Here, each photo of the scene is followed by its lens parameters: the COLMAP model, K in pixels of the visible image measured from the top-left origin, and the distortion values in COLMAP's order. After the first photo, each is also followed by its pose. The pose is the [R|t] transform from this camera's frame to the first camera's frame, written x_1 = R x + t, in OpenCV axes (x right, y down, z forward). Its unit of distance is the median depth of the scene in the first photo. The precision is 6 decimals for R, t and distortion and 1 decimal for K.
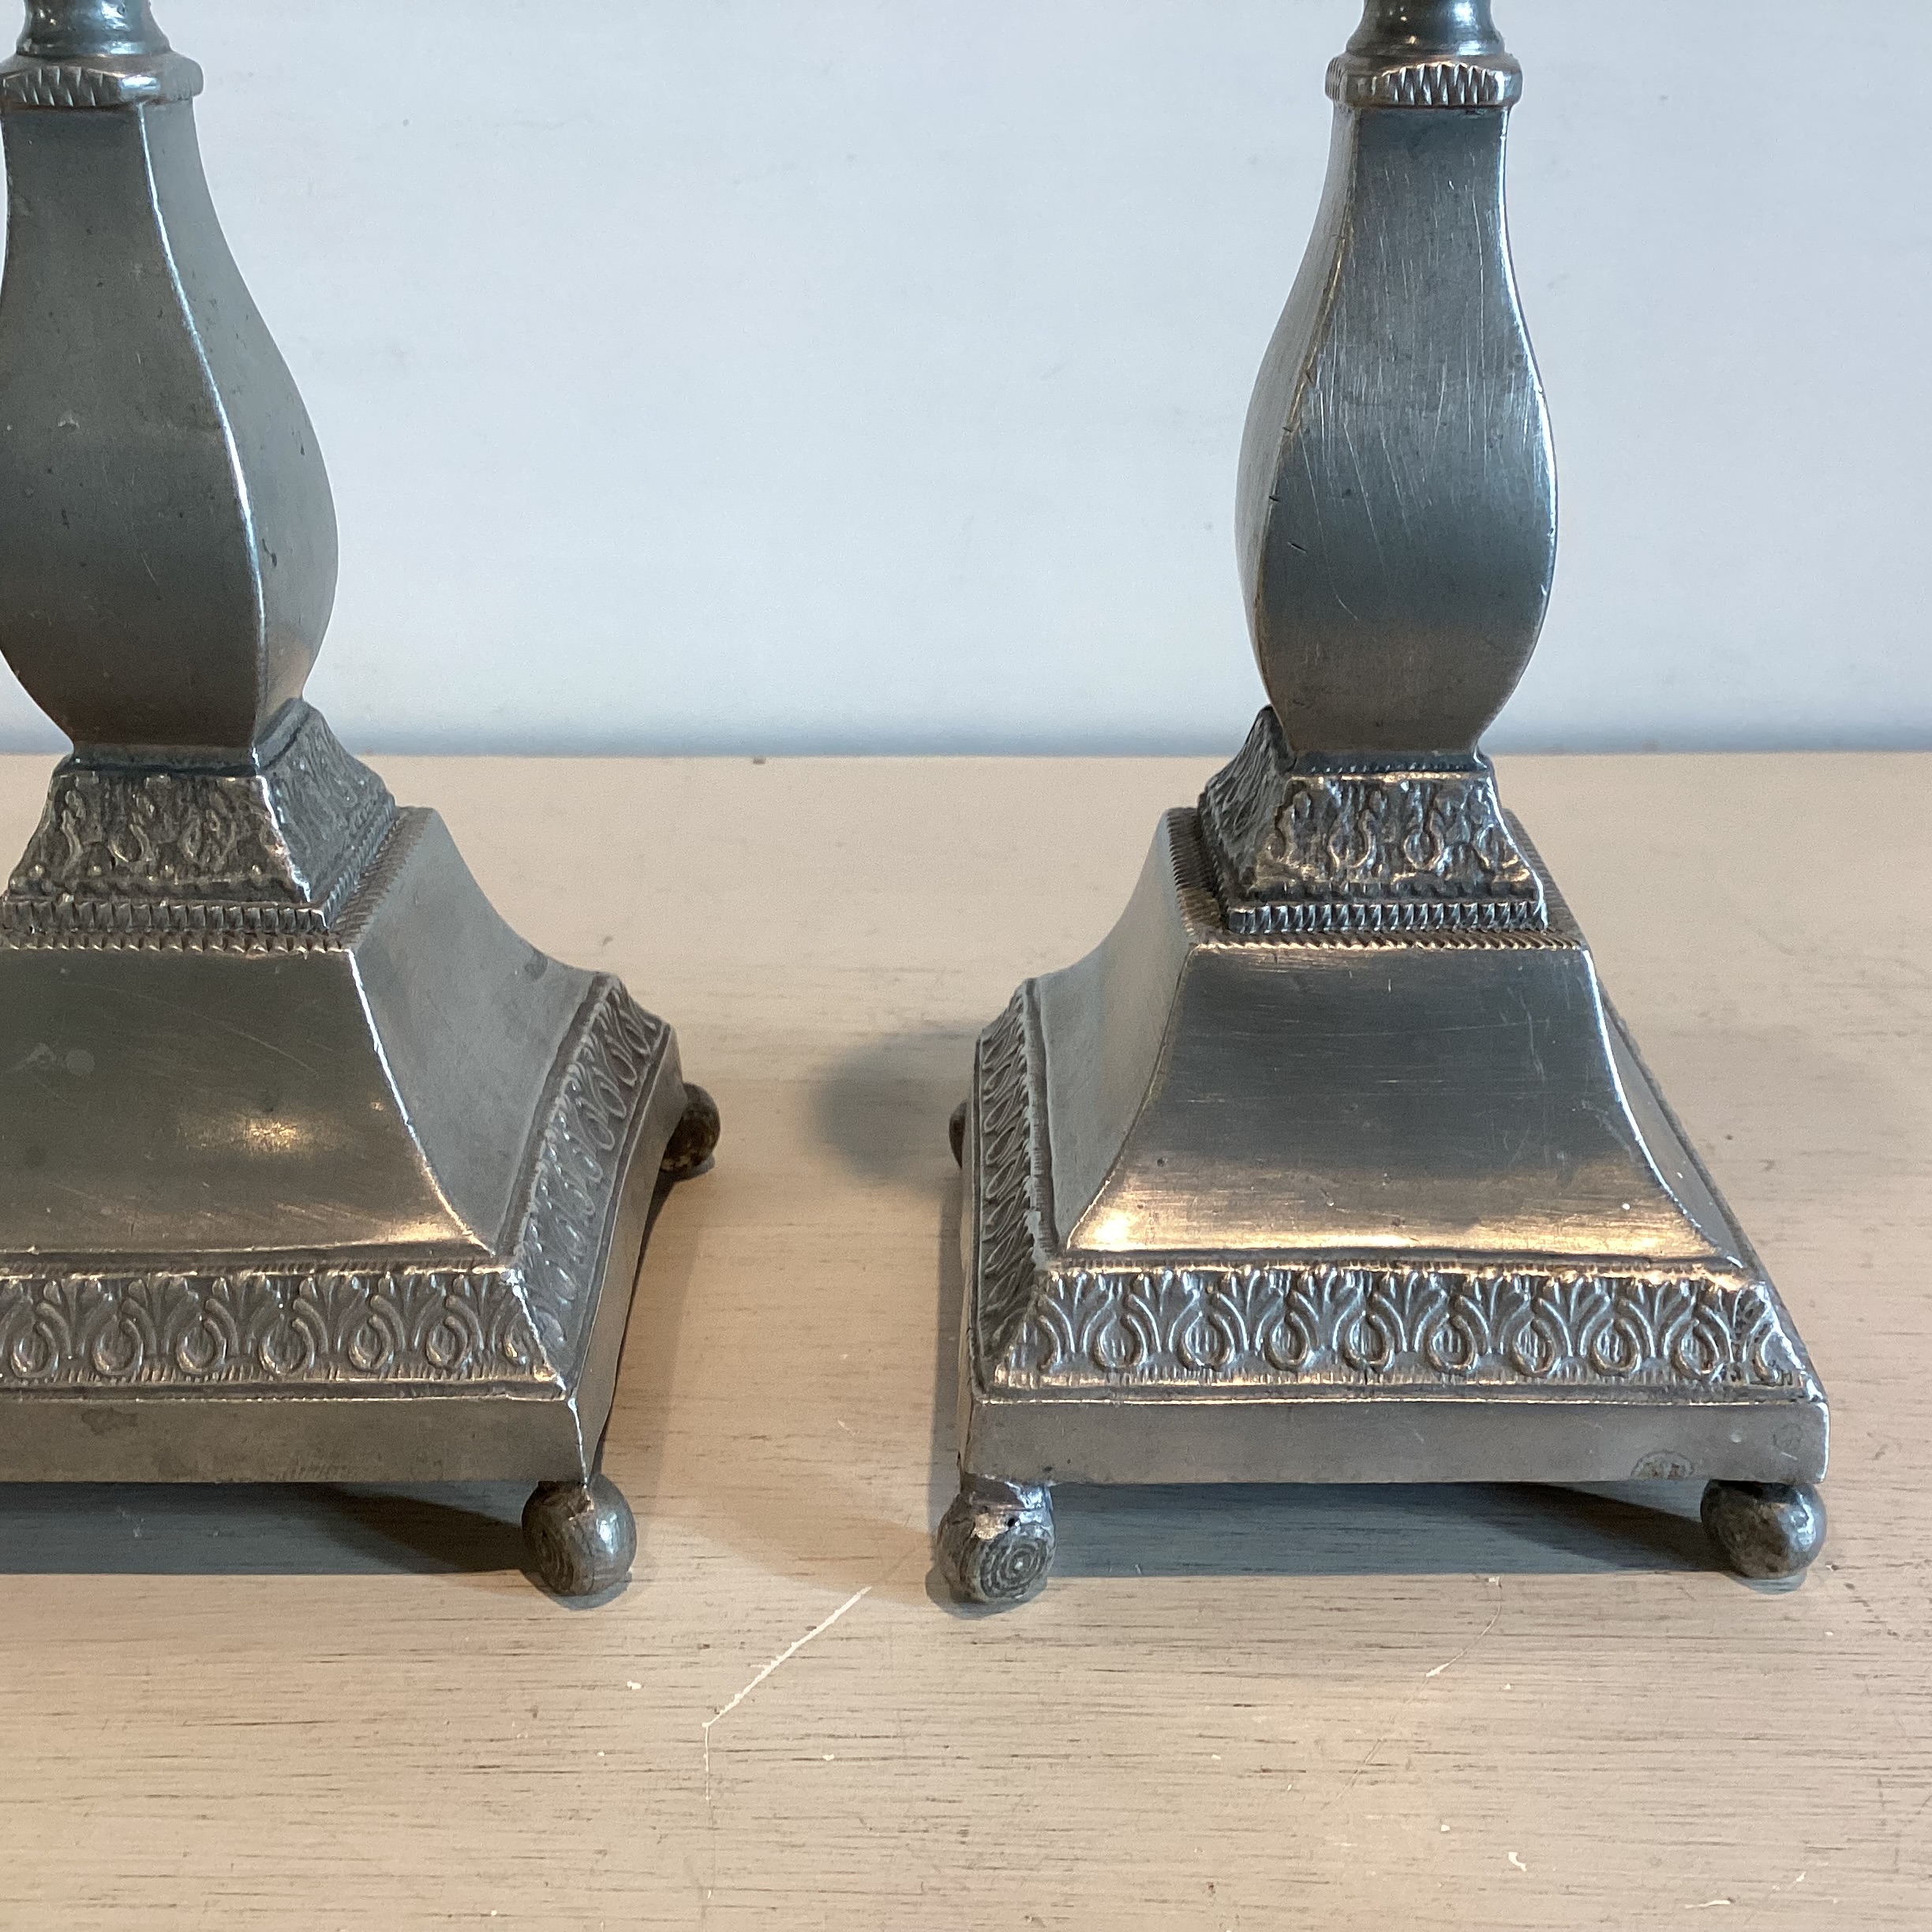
lens RADIAL K [[2355.7, 0, 966.9], [0, 2355.7, 947.8], [0, 0, 1]] dist [0.128023, -0.297545]
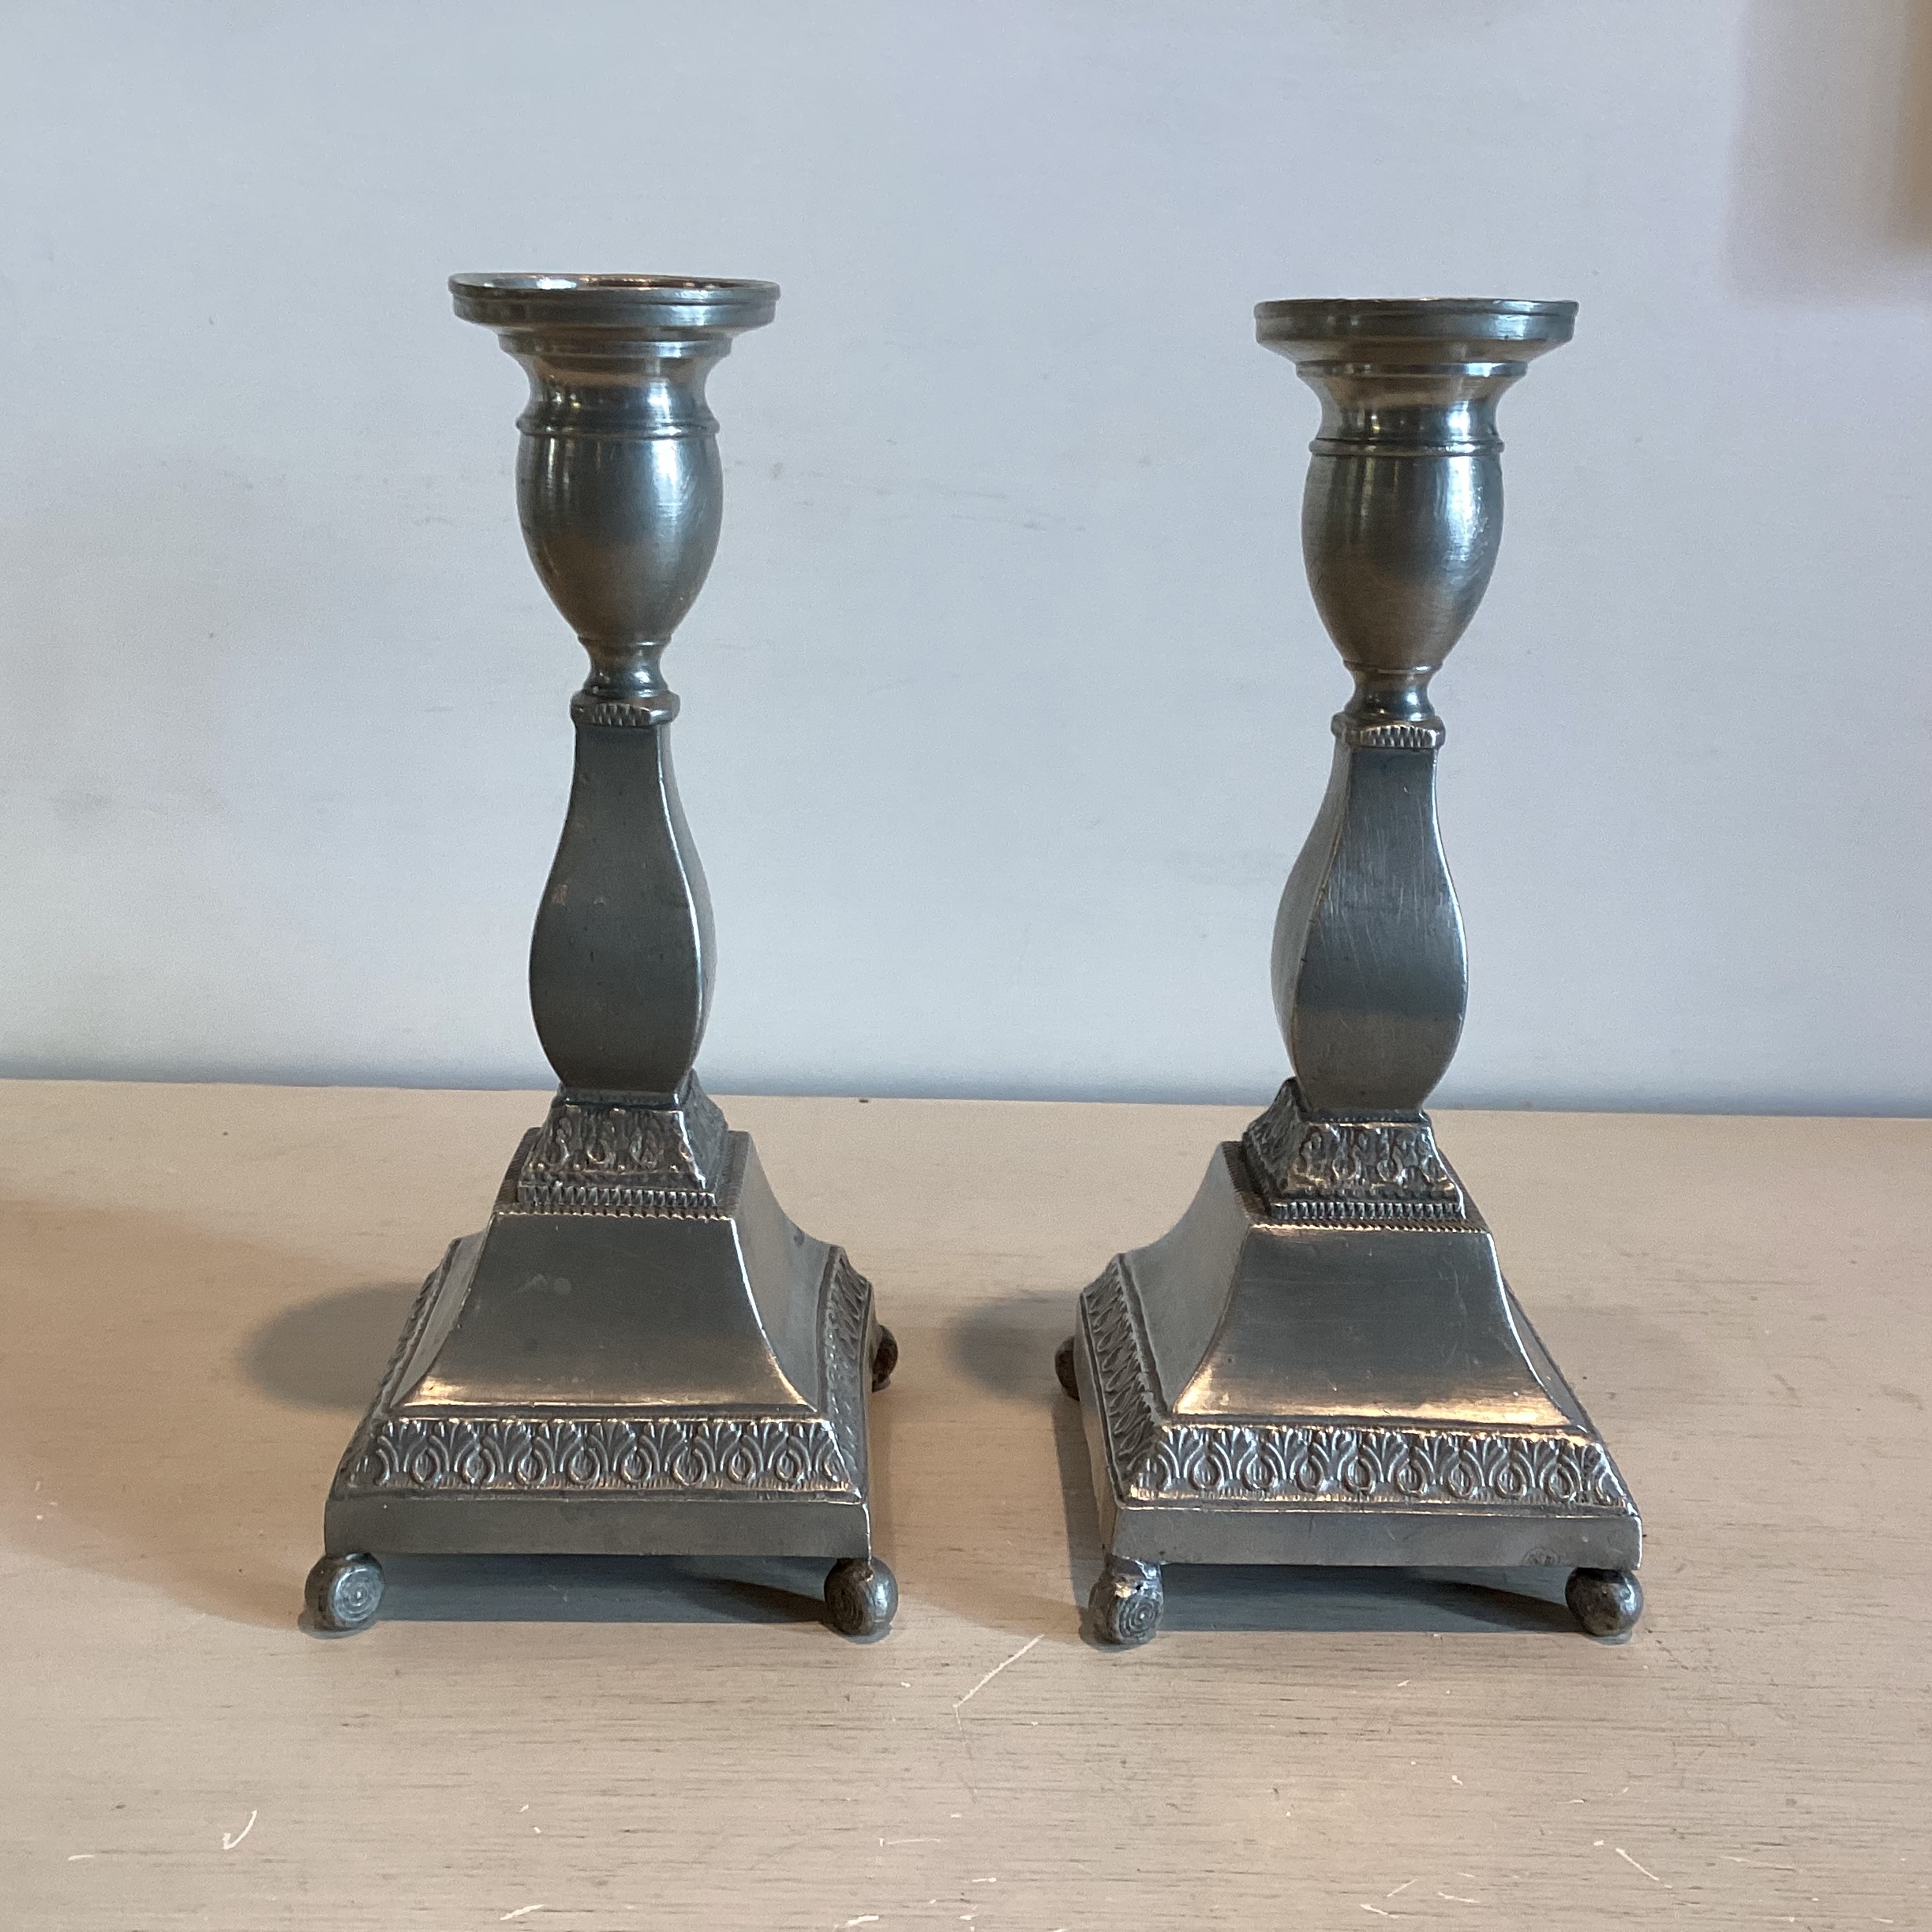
lens RADIAL K [[2310.0, 0, 966.0], [0, 2310.0, 966.0], [0, 0, 1]] dist [0.131068, -0.280211]
pose [[0.998958, 0.023147, 0.039328, -0.168911], [-0.017638, 0.990683, -0.135038, 0.041438], [-0.042087, 0.134204, 0.990060, -0.606436]]
